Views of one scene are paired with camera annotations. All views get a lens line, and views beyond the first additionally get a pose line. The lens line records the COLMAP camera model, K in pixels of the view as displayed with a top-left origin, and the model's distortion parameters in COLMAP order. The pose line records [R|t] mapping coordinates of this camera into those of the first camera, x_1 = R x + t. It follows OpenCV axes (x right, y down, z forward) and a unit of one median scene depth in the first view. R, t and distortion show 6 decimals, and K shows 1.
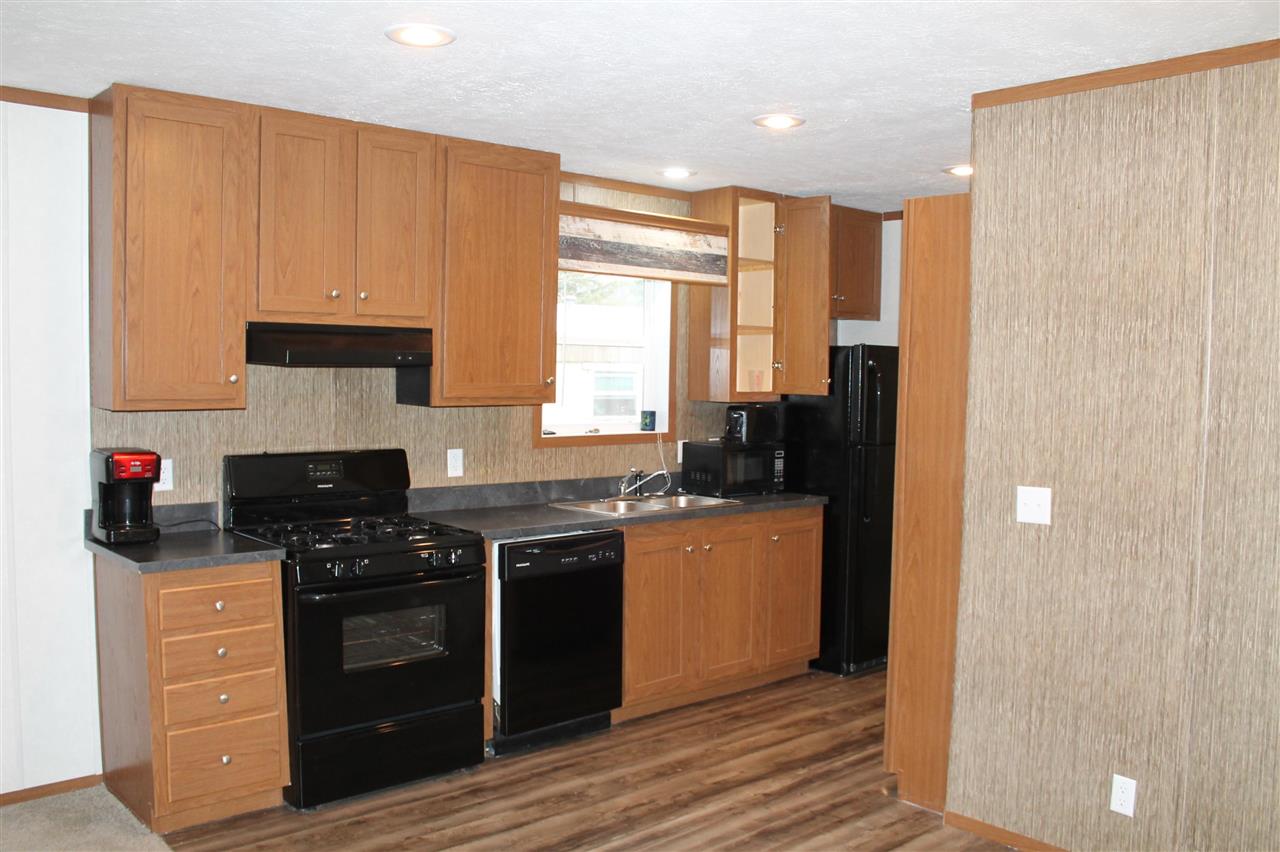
lens RADIAL K [[1101.5, 0, 634.6], [0, 1101.5, 440.9], [0, 0, 1]] dist [-0.161320, 0.152054]
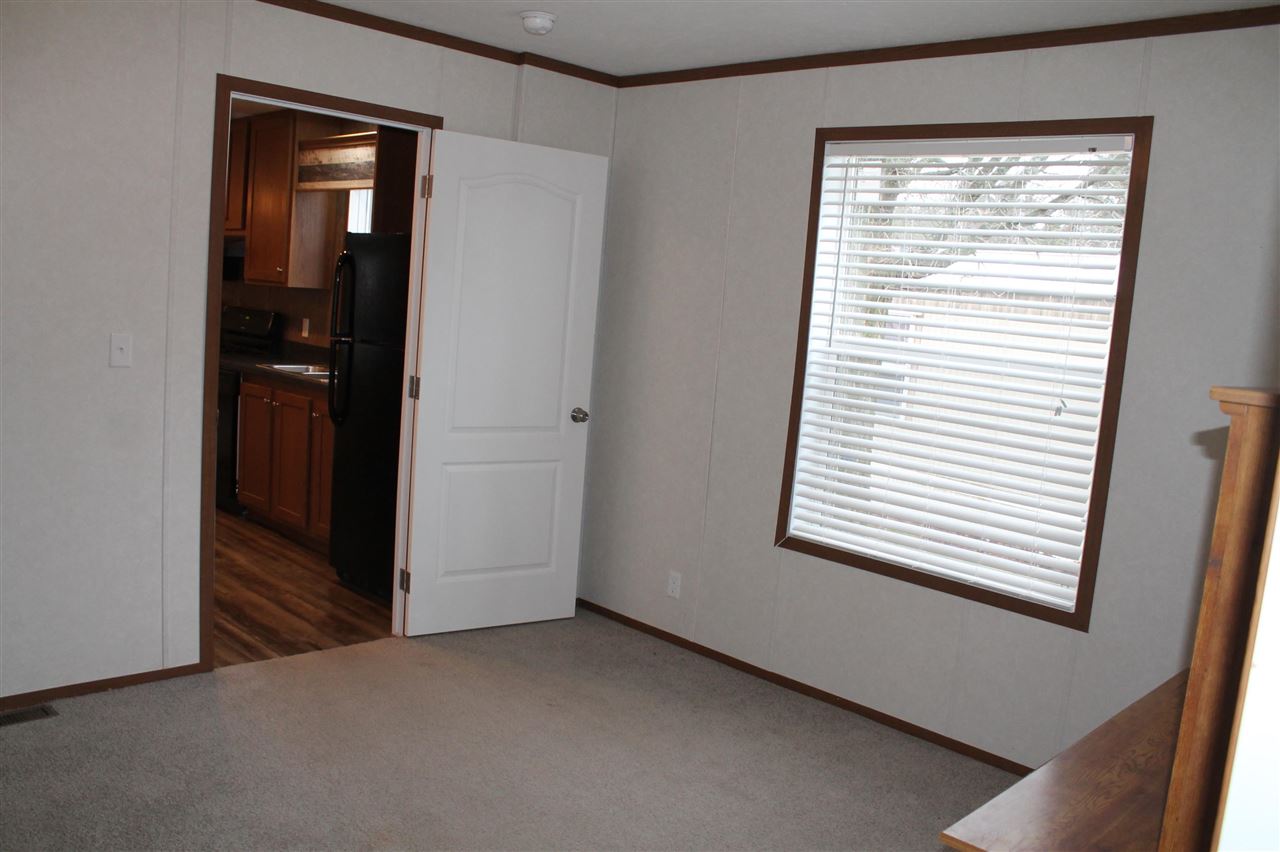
lens RADIAL K [[1071.1, 0, 630.7], [0, 1071.1, 428.2], [0, 0, 1]] dist [-0.168235, 0.146791]
pose [[0.061824, 0.113254, -0.991641, 1.556219], [-0.142277, 0.984395, 0.103556, -0.068392], [0.987894, 0.134686, 0.076972, 1.610806]]
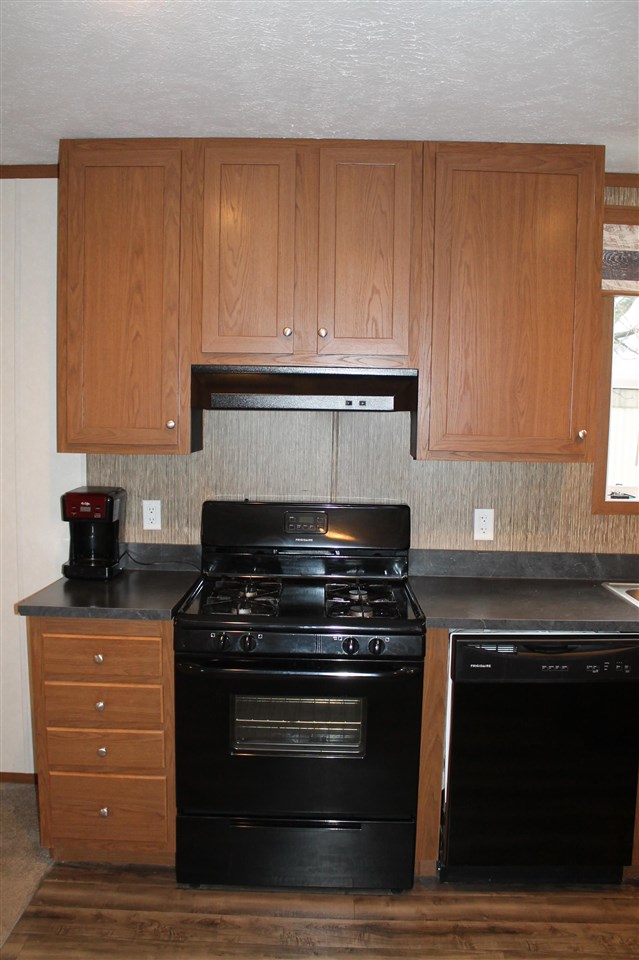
lens RADIAL K [[826.1, 0, 319.5], [0, 826.1, 480.0], [0, 0, 1]] dist [-0.161320, 0.152054]
pose [[0.739169, 0.061335, -0.670722, 0.210403], [-0.051029, 0.998082, 0.035035, -0.037831], [0.671585, 0.008330, 0.740881, 0.512577]]
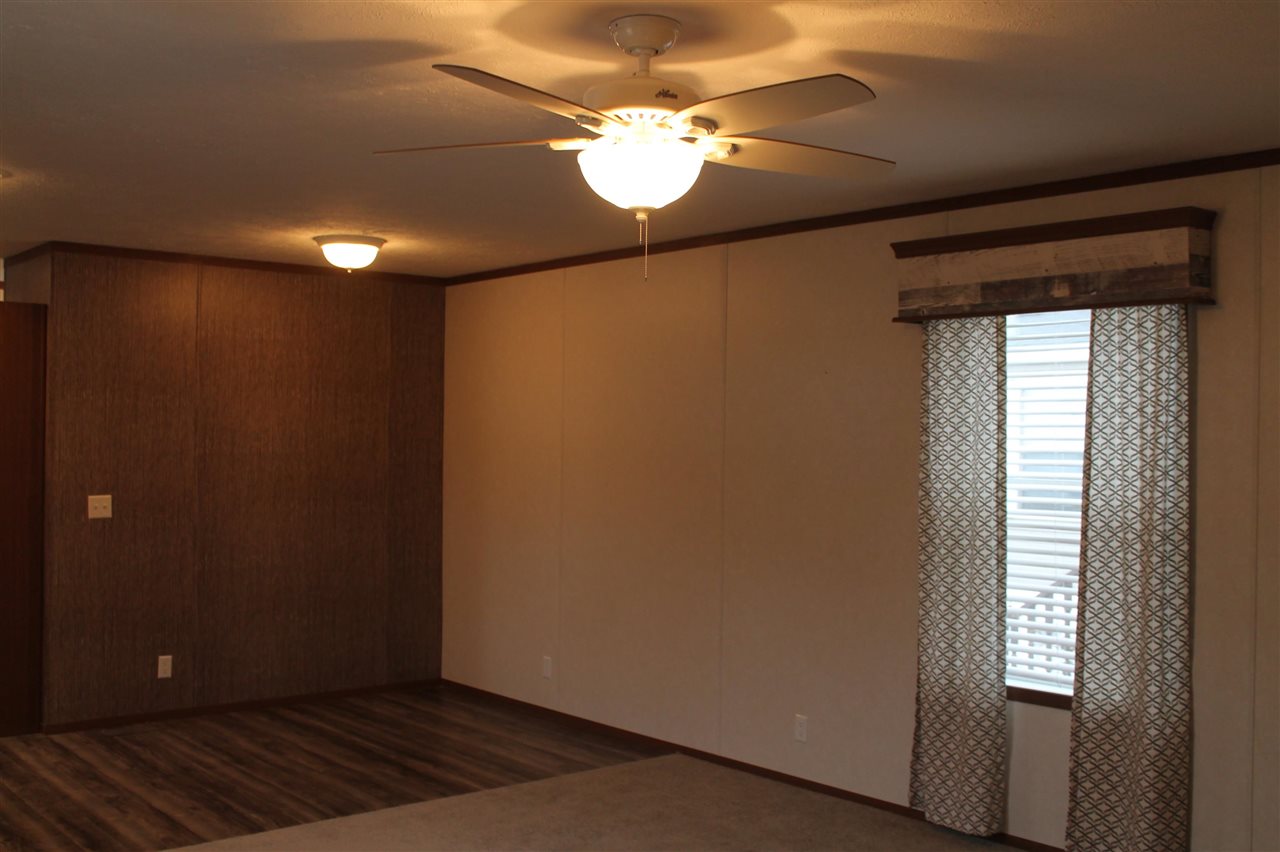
lens RADIAL K [[1288.2, 0, 640.0], [0, 1288.2, 426.0], [0, 0, 1]] dist [-0.133686, 0.127439]
pose [[0.015768, -0.011312, 0.999812, -1.280474], [0.054149, 0.998478, 0.010443, -0.031691], [-0.998408, 0.053975, 0.016356, 0.136609]]
